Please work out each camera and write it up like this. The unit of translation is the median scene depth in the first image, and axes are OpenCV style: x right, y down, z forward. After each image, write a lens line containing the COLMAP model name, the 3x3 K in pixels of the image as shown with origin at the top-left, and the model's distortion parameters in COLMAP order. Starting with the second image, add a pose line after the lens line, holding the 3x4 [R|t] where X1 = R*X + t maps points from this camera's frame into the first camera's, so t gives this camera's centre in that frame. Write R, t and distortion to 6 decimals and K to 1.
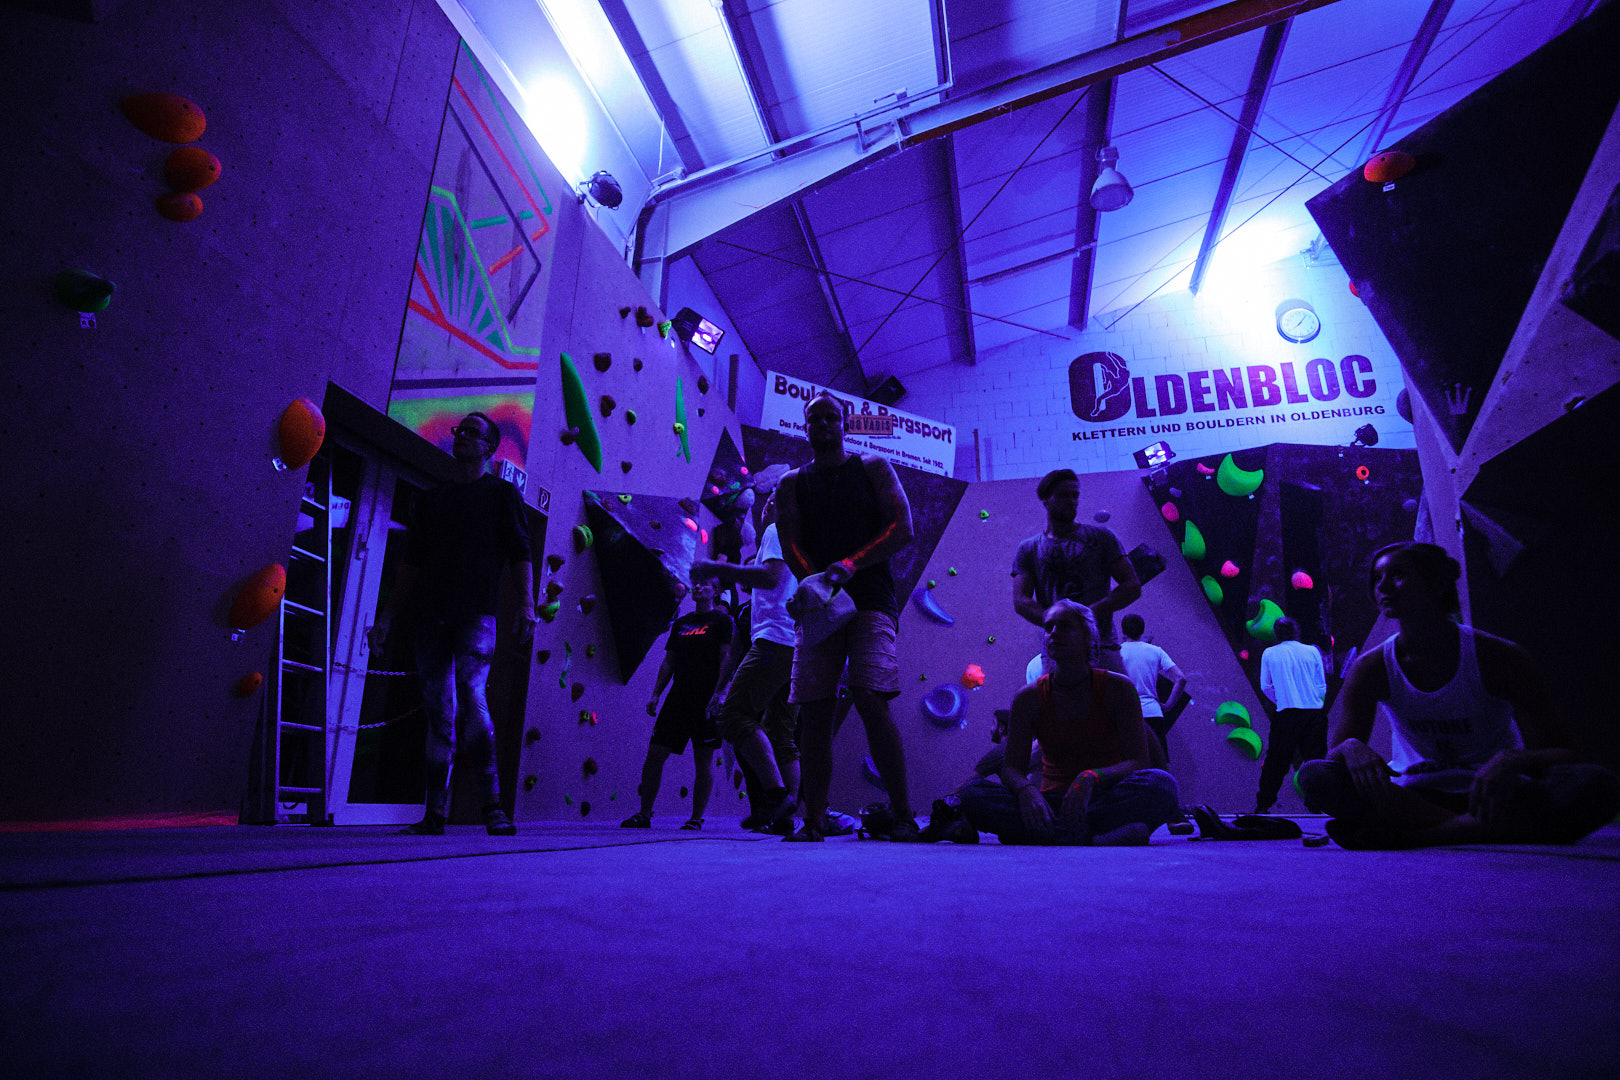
lens RADIAL K [[861.5, 0, 815.0], [0, 861.5, 535.6], [0, 0, 1]] dist [-0.035532, 0.010786]
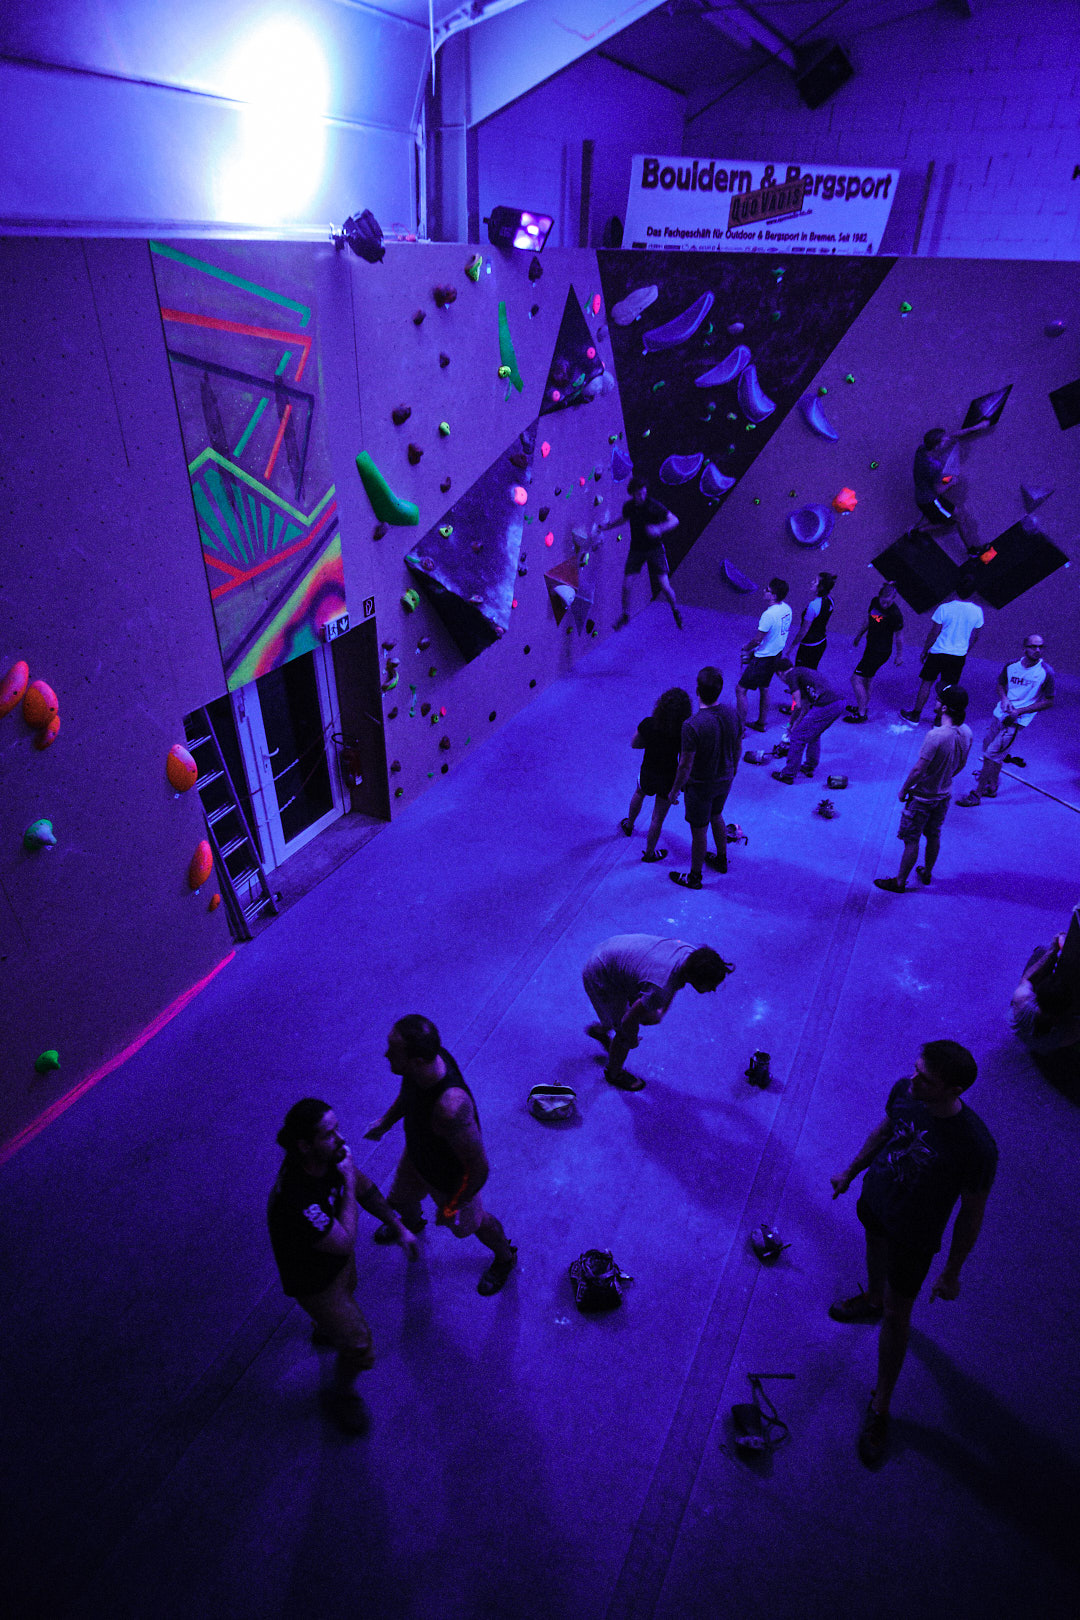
lens RADIAL K [[861.5, 0, 535.6], [0, 861.5, 803.1], [0, 0, 1]] dist [-0.035532, 0.010786]
pose [[0.969714, 0.140154, -0.200031, 0.092568], [0.065066, 0.641148, 0.764654, -0.403123], [0.235418, -0.754510, 0.612611, 0.078930]]
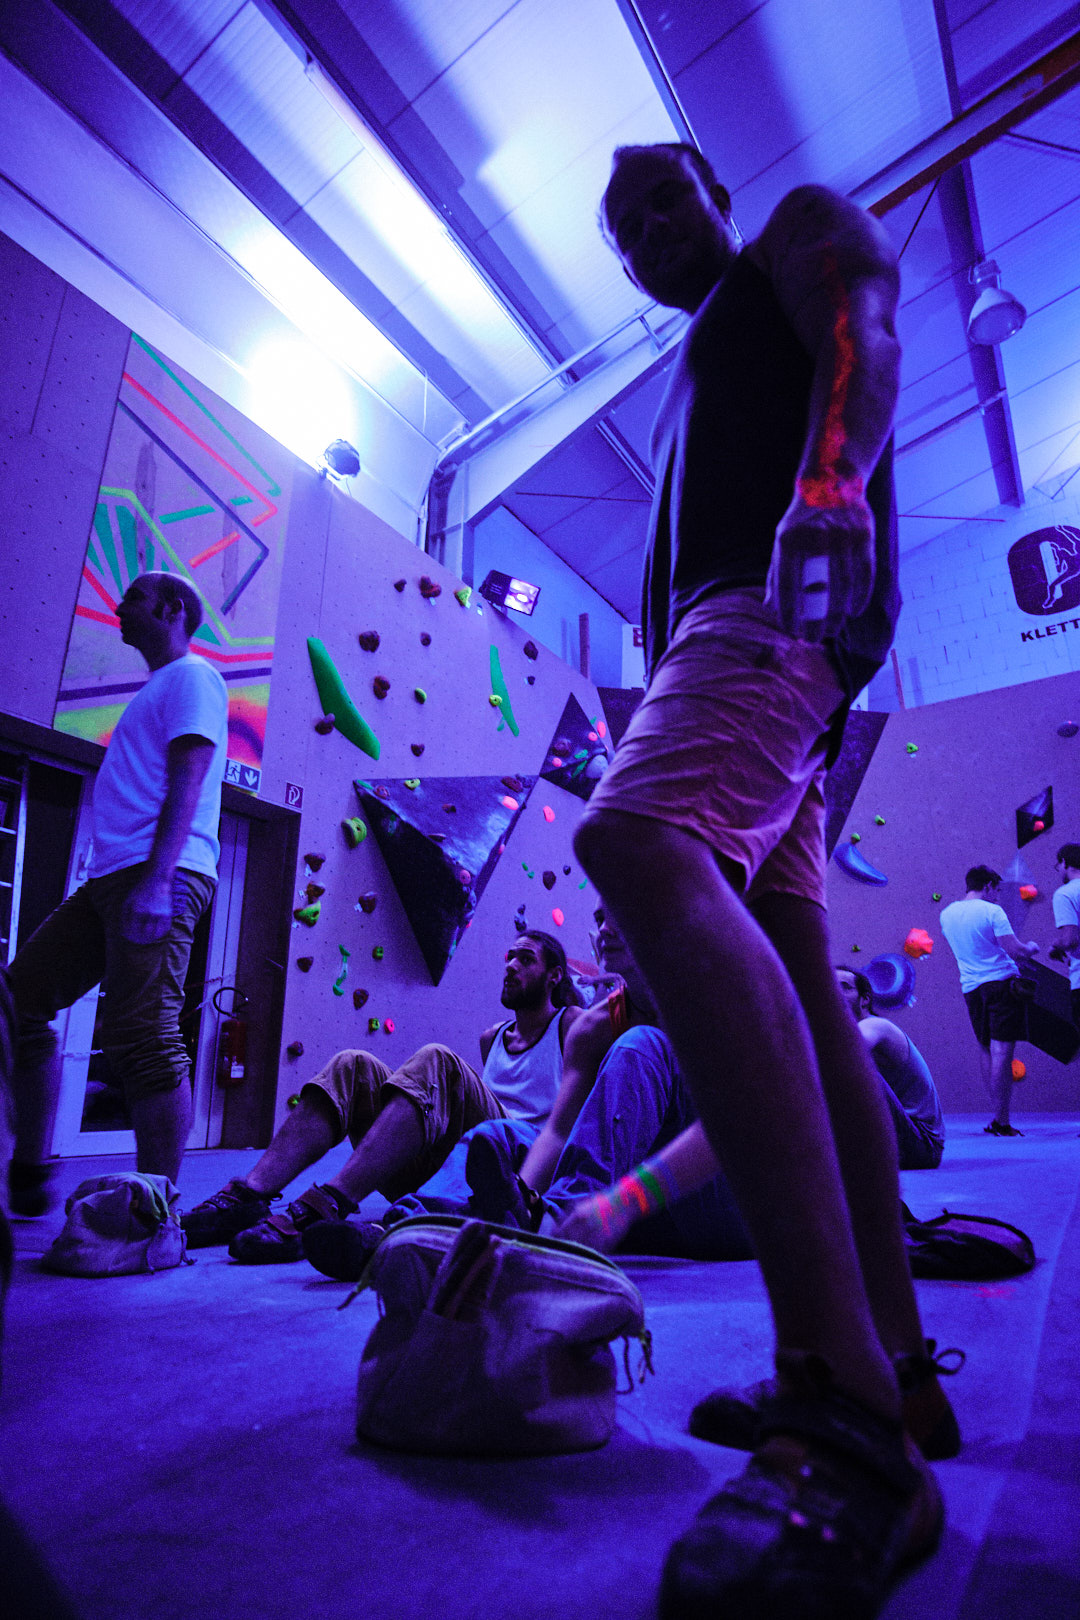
lens RADIAL K [[861.5, 0, 534.6], [0, 861.5, 803.6], [0, 0, 1]] dist [-0.035532, 0.010786]
pose [[0.940540, -0.120969, -0.317412, 0.122373], [0.116584, 0.992637, -0.032848, 0.015199], [0.319049, -0.006111, 0.947719, 0.108205]]
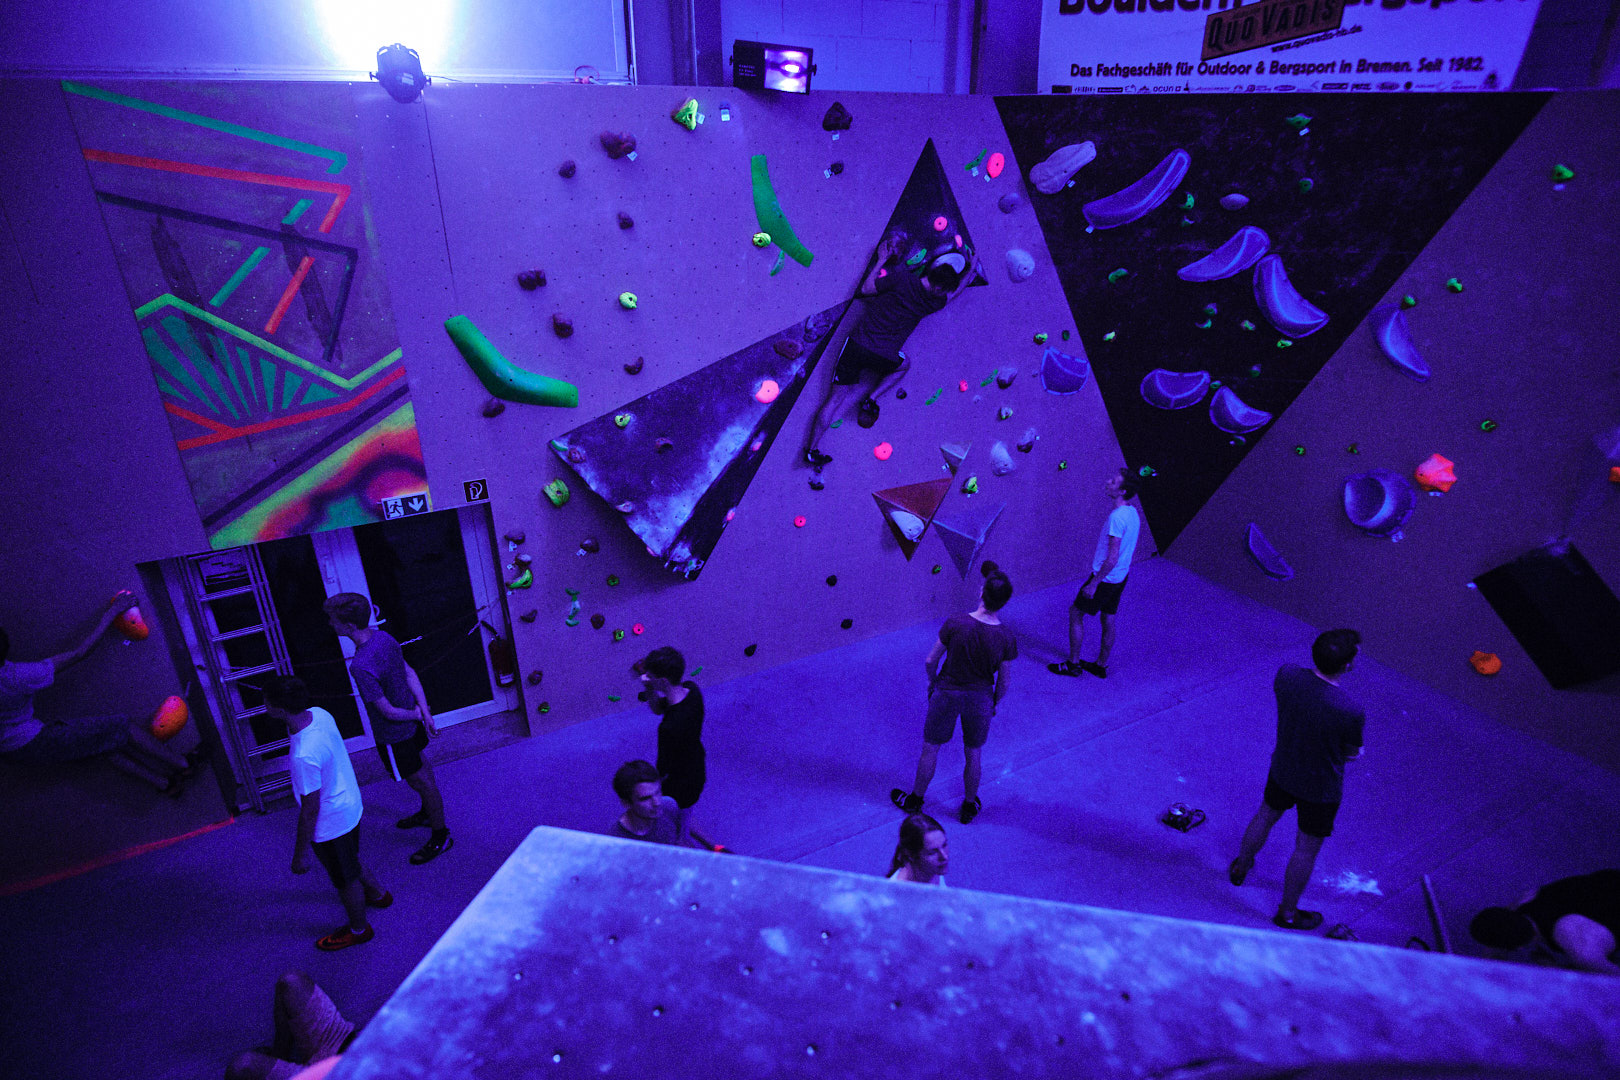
lens RADIAL K [[861.5, 0, 815.0], [0, 861.5, 535.6], [0, 0, 1]] dist [-0.035532, 0.010786]
pose [[0.655201, 0.308877, -0.689425, 0.343328], [0.236548, 0.782824, 0.575528, -0.257938], [0.717465, -0.540168, 0.439843, 0.444652]]
